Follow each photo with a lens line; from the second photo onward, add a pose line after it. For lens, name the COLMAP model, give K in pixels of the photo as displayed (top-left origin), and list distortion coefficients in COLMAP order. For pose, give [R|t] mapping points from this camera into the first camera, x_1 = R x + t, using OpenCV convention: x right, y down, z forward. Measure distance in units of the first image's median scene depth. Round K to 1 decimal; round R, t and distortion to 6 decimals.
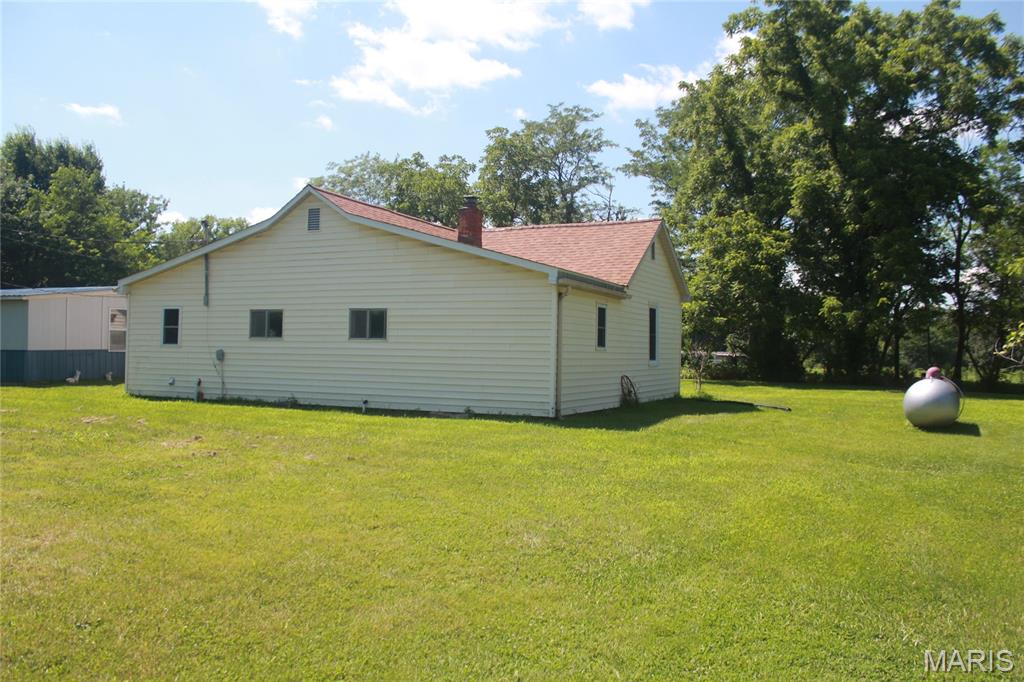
lens RADIAL K [[855.5, 0, 510.9], [0, 855.5, 340.1], [0, 0, 1]] dist [-0.134359, 0.010128]
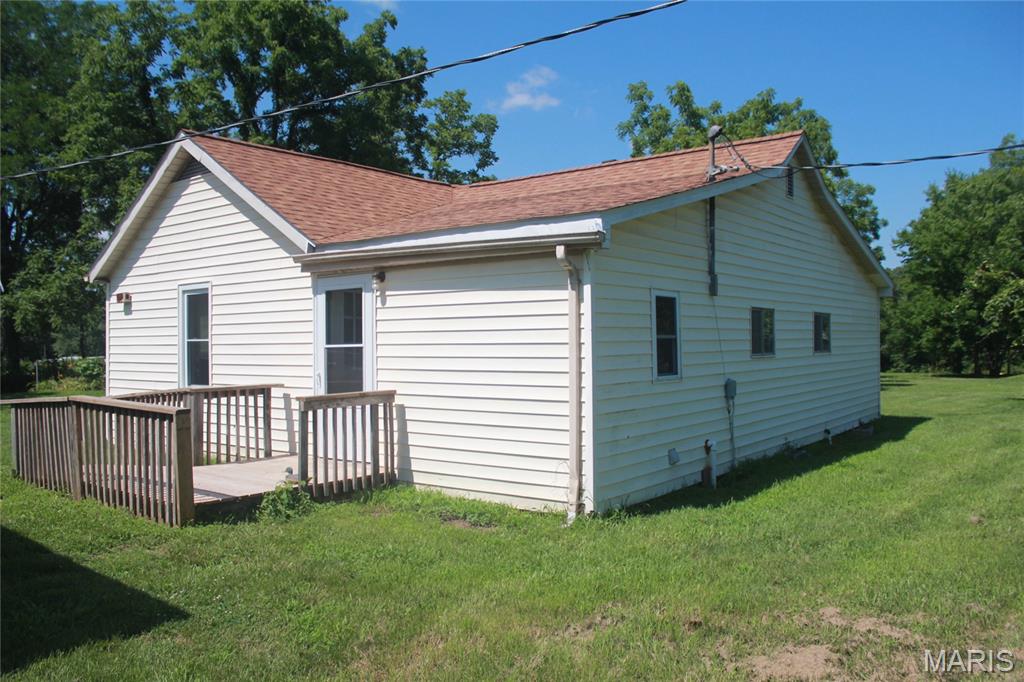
lens RADIAL K [[855.5, 0, 512.1], [0, 855.5, 349.7], [0, 0, 1]] dist [-0.134359, 0.010128]
pose [[0.217463, -0.023345, 0.975789, -0.903563], [0.005800, 0.999727, 0.022625, -0.020467], [-0.976051, 0.000739, 0.217539, 1.019021]]
